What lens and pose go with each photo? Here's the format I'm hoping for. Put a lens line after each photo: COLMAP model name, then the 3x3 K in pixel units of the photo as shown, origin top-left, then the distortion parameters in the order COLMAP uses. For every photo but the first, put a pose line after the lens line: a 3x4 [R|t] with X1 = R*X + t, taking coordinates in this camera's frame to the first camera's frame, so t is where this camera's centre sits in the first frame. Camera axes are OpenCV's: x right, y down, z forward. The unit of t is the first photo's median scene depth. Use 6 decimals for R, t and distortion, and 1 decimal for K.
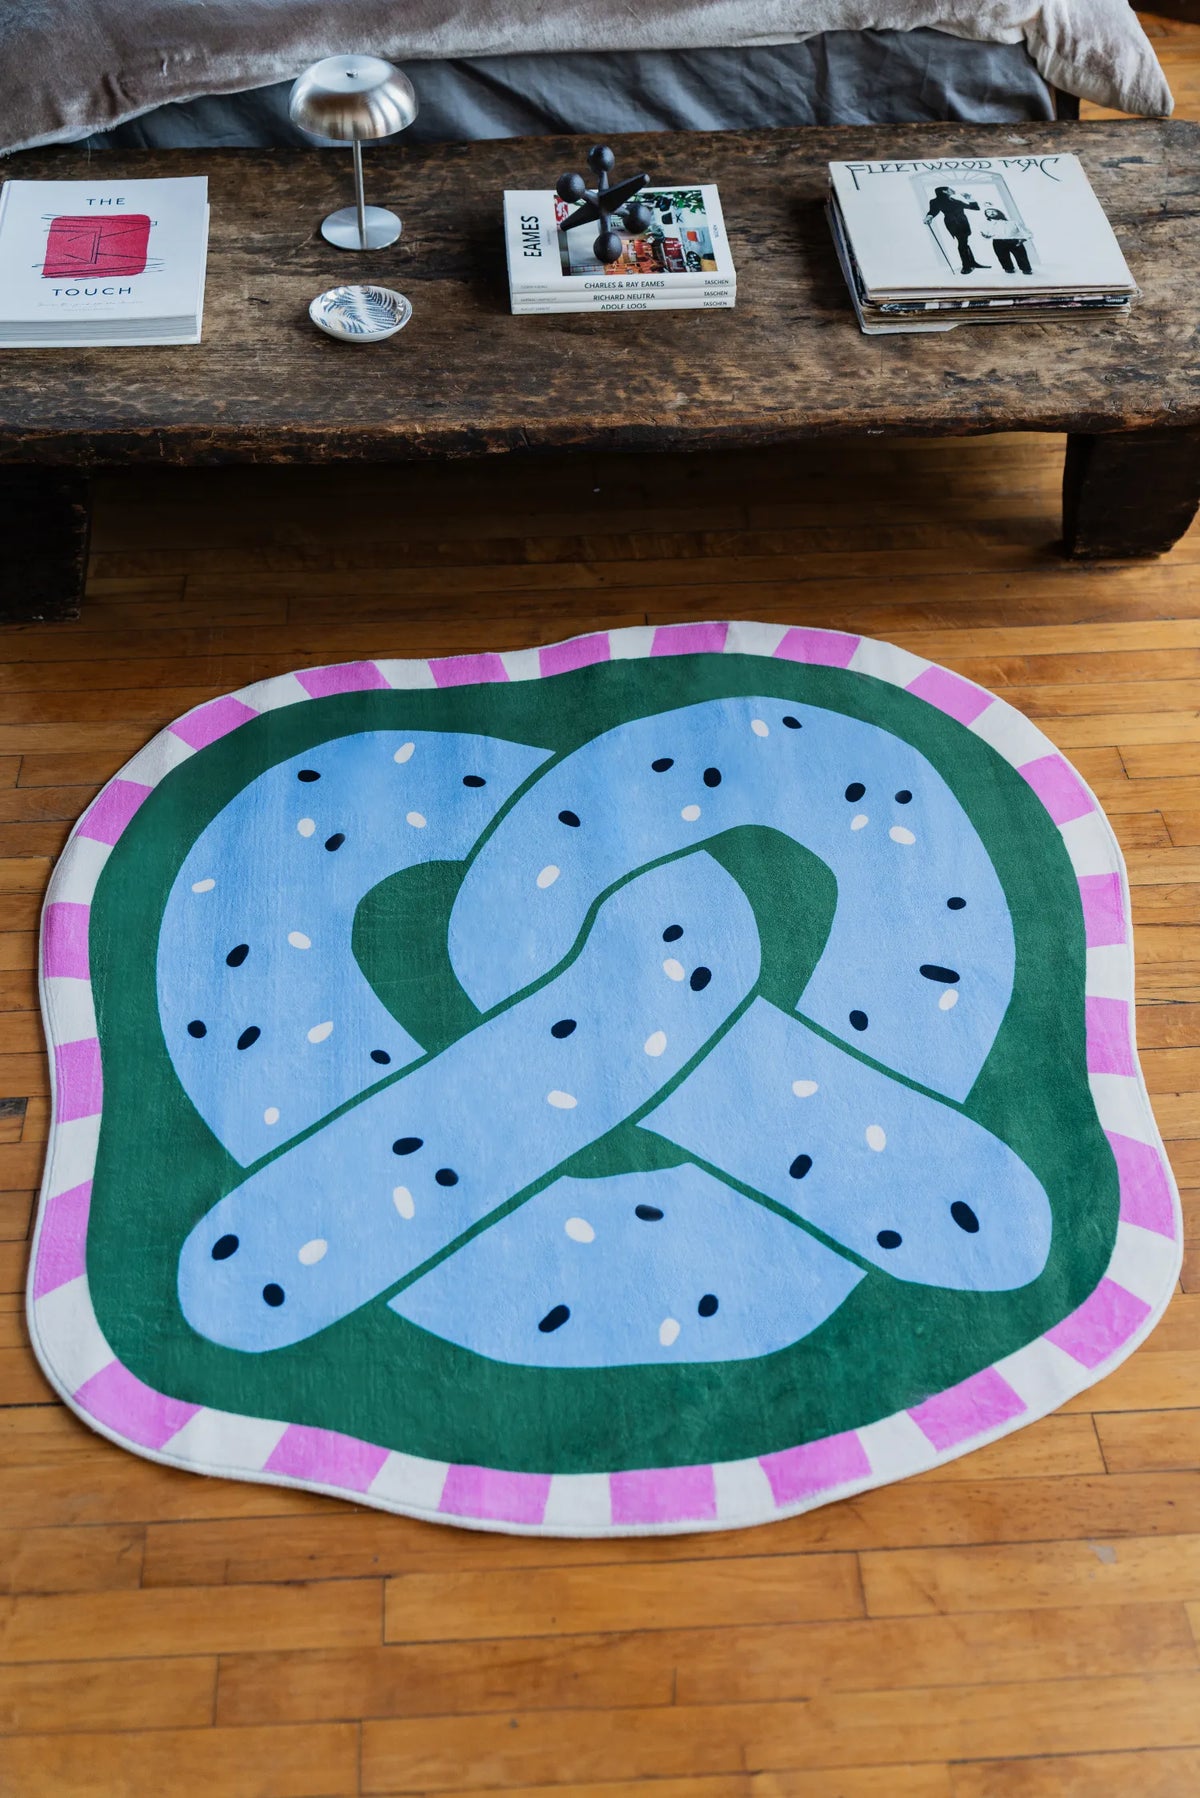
lens RADIAL K [[2002.6, 0, 612.3], [0, 2002.6, 883.2], [0, 0, 1]] dist [0.000240, 0.000000]
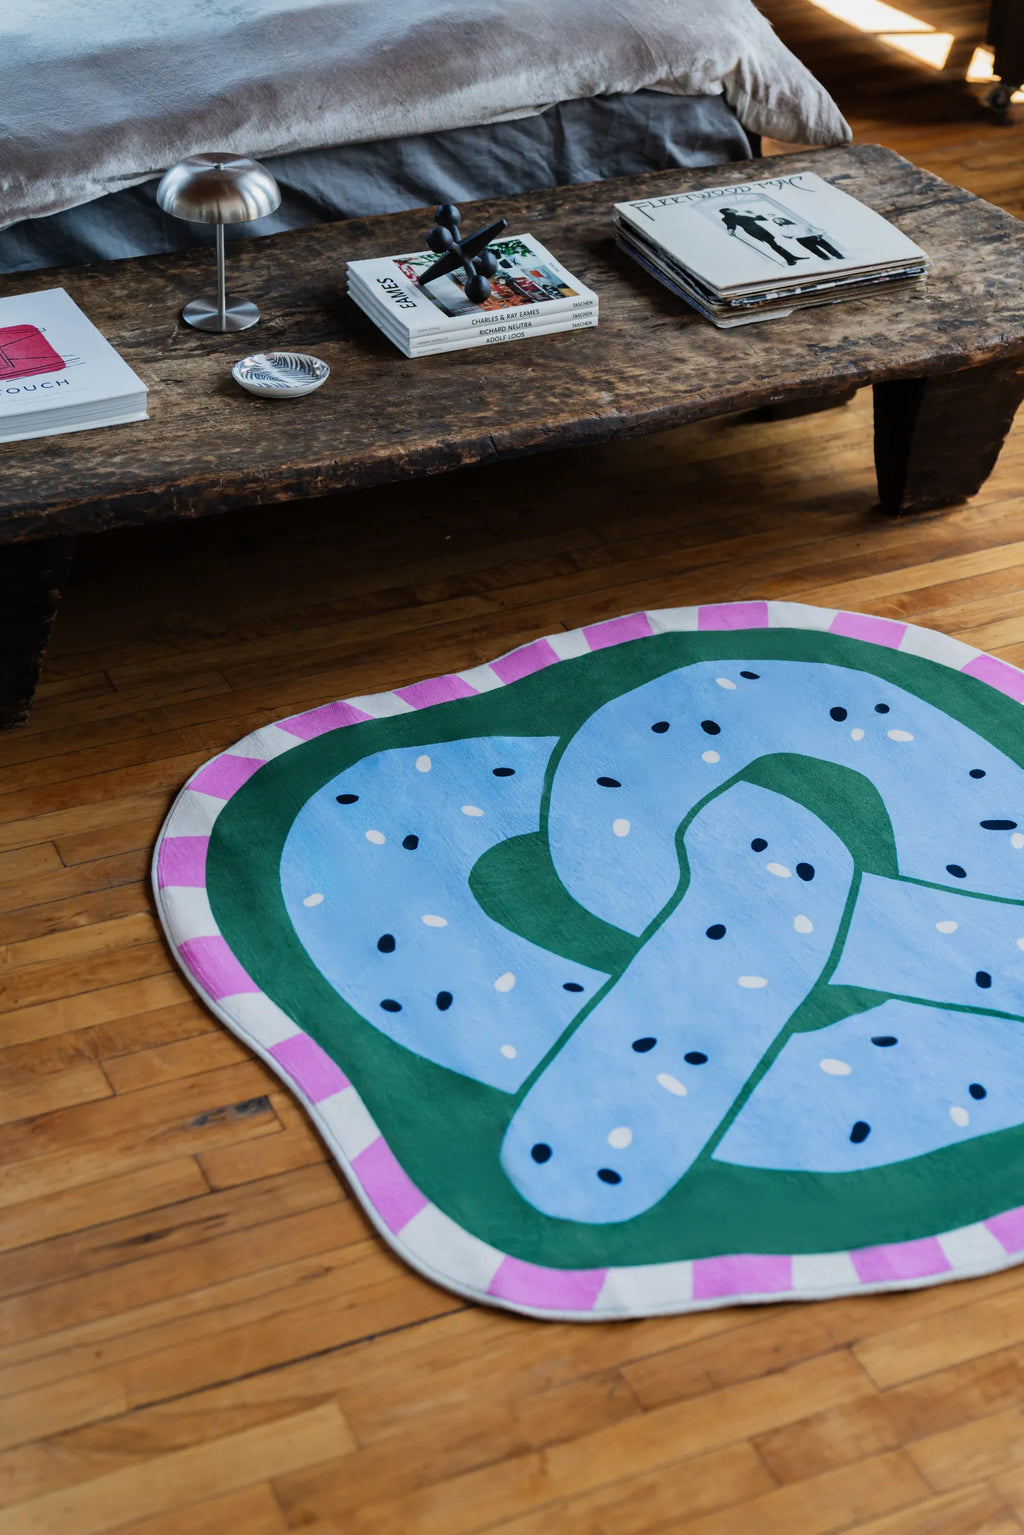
lens RADIAL K [[2492.2, 0, 484.5], [0, 2492.2, 771.2], [0, 0, 1]] dist [0.021044, 0.000000]
pose [[0.937291, -0.186332, 0.294561, -0.488812], [0.243910, 0.954347, -0.172424, 0.180036], [-0.248986, 0.233458, 0.939949, -0.224947]]
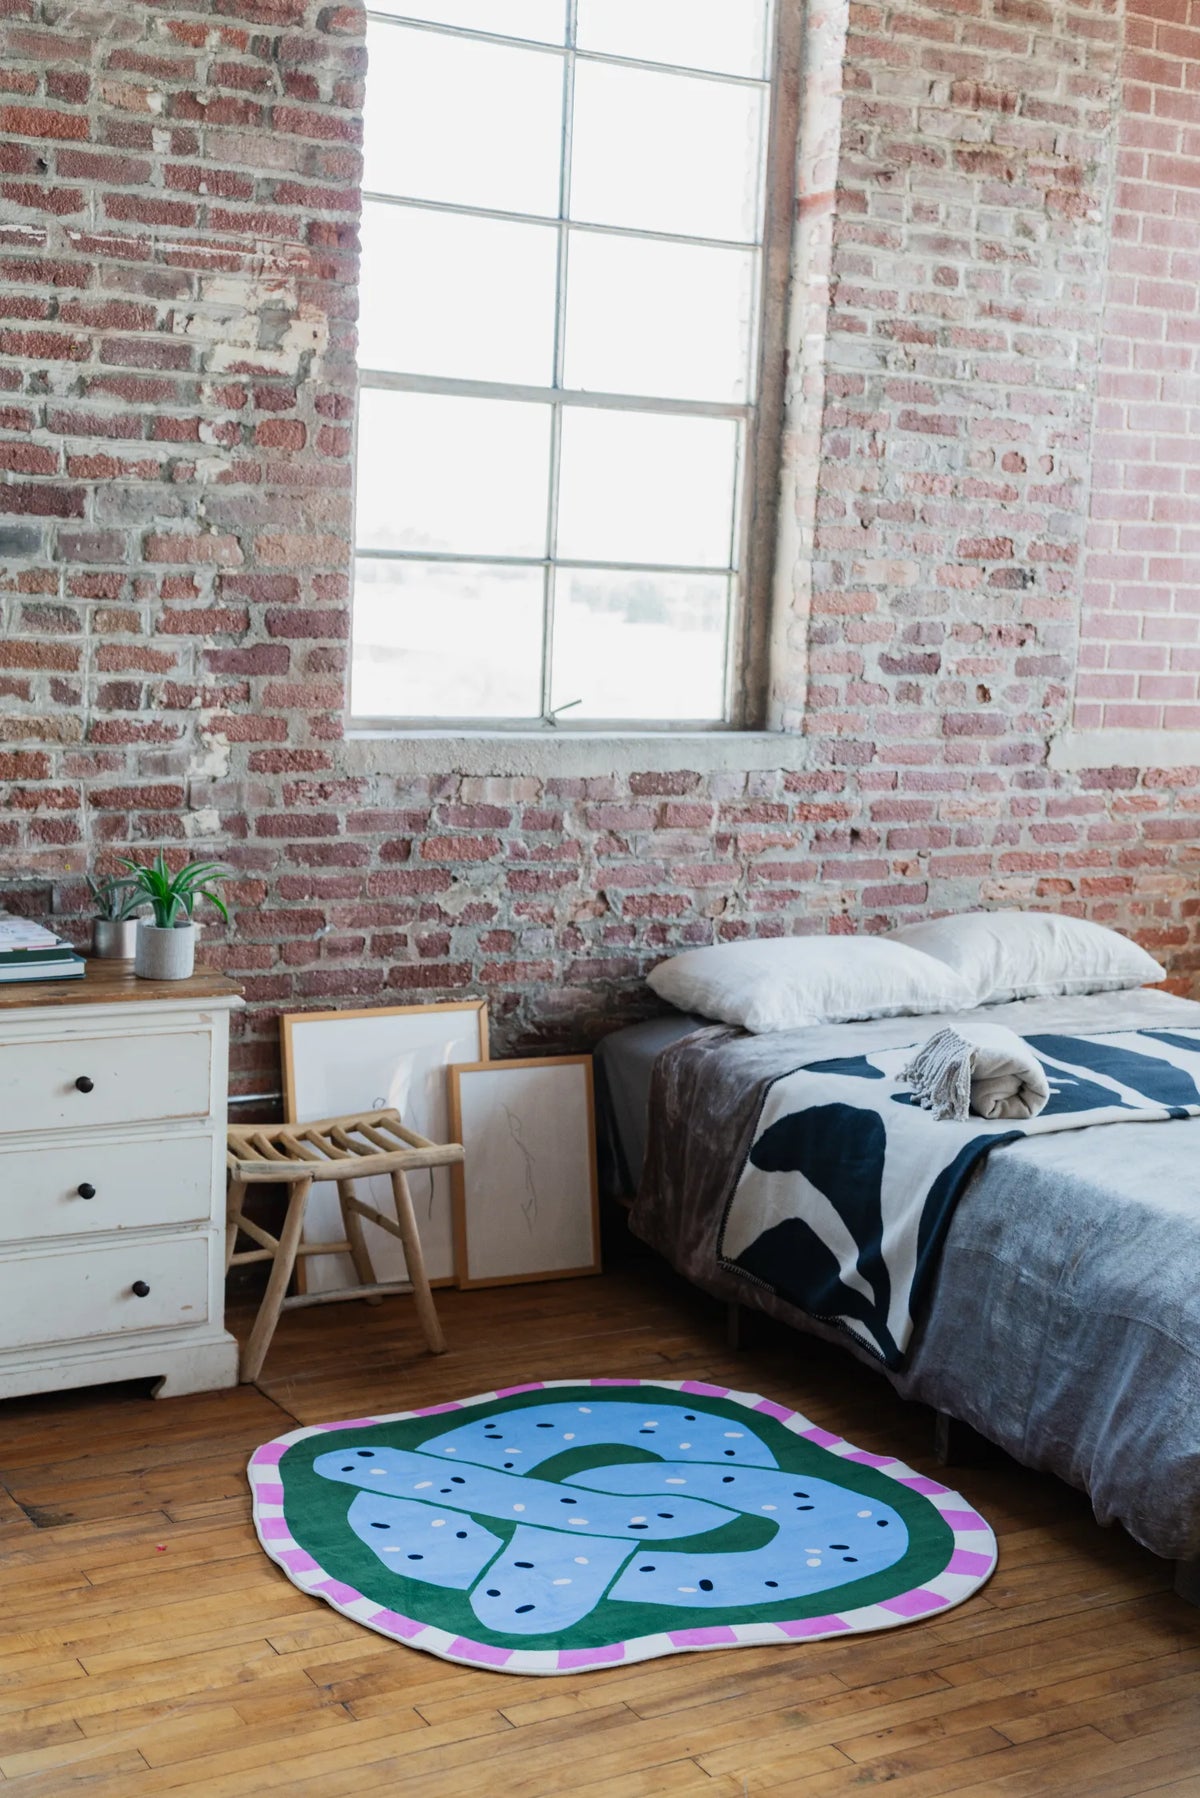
lens RADIAL K [[2212.5, 0, 599.6], [0, 2212.5, 891.5], [0, 0, 1]] dist [-0.008118, 0.000000]
pose [[0.408593, 0.134595, -0.902738, 1.536175], [-0.679271, 0.705464, -0.202266, 0.066509], [0.609625, 0.695849, 0.379674, -0.056517]]
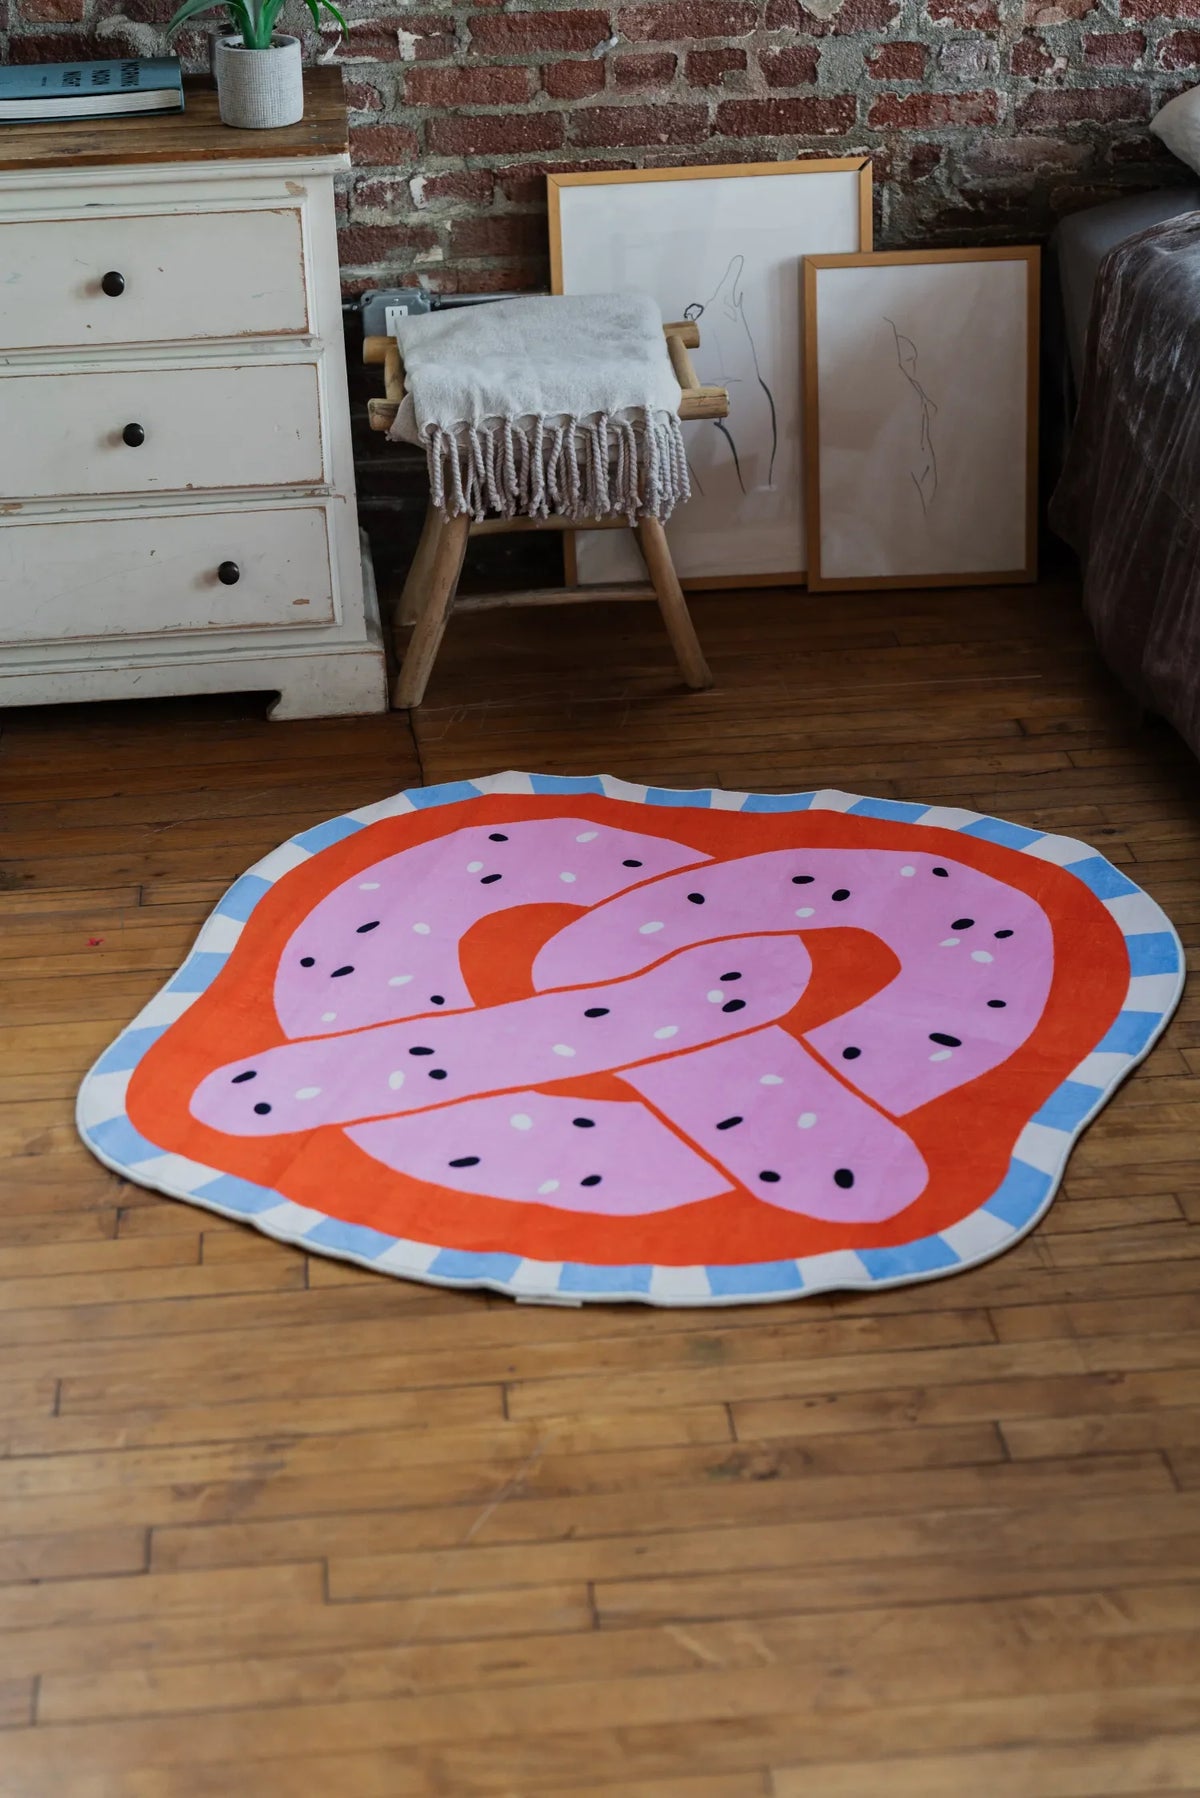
lens RADIAL K [[2805.3, 0, 573.7], [0, 2805.3, 887.4], [0, 0, 1]] dist [0.019912, 0.000000]
pose [[-0.003028, 0.446798, -0.894630, 1.340423], [-0.696138, 0.641320, 0.322646, -0.408448], [0.717902, 0.623763, 0.309091, 0.414664]]
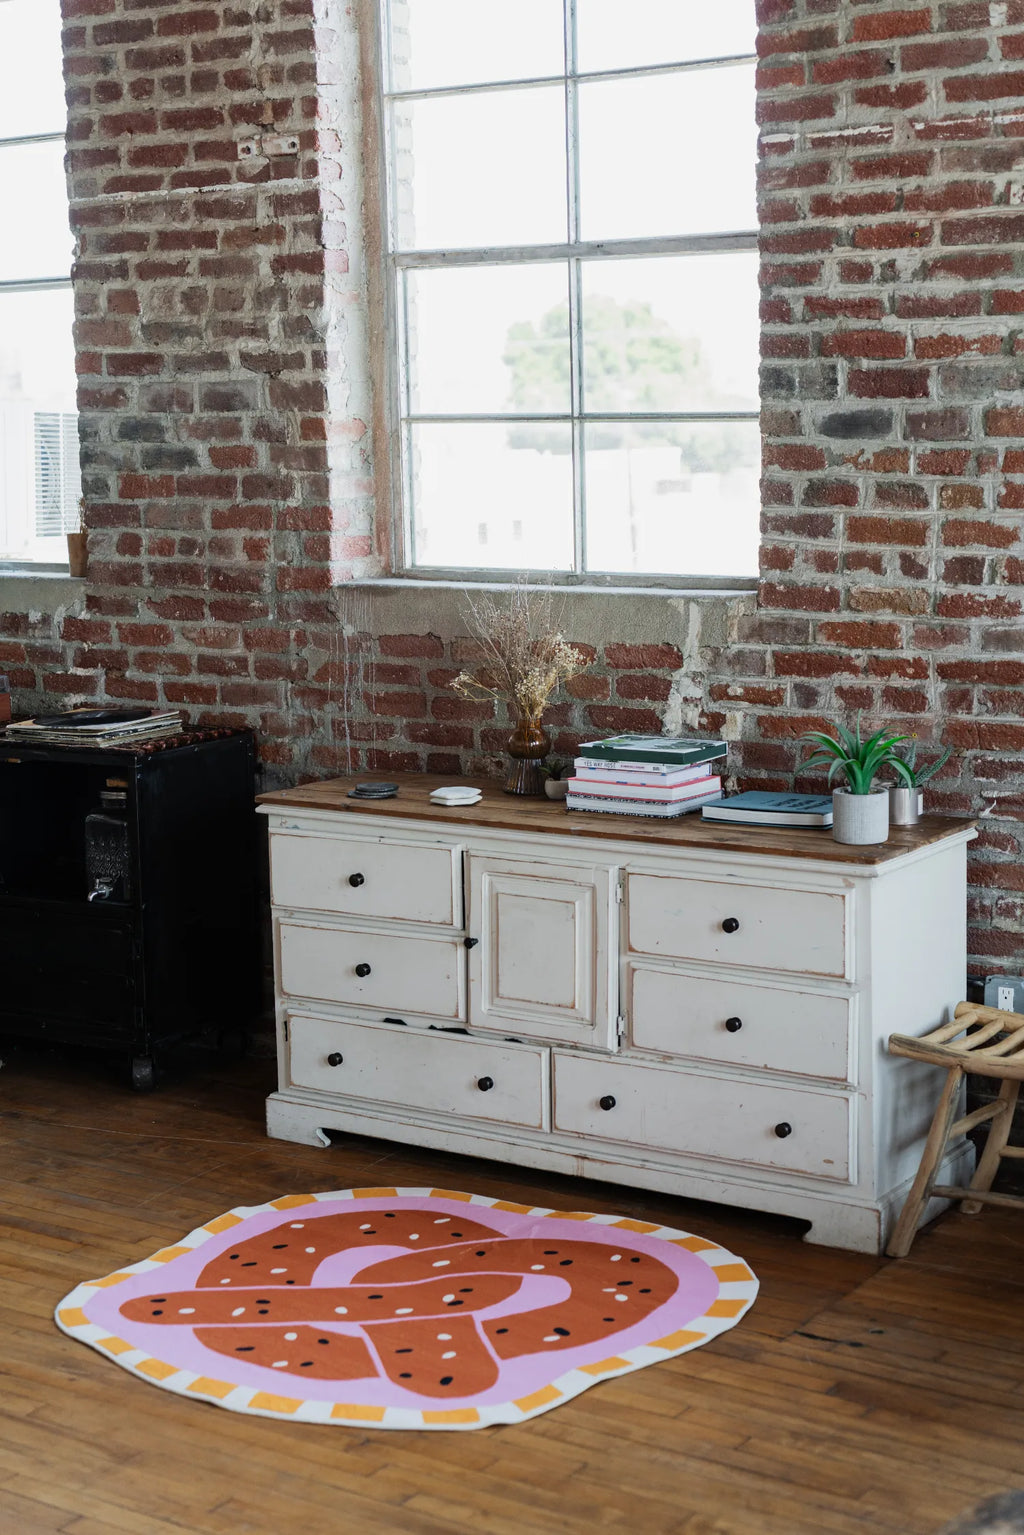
lens RADIAL K [[2395.0, 0, 520.5], [0, 2395.0, 763.0], [0, 0, 1]] dist [0.019912, 0.000000]
pose [[-0.626991, 0.109783, -0.771252, 1.492554], [-0.552304, 0.635561, 0.539465, -1.097500], [0.549402, 0.764205, -0.337857, 1.045818]]
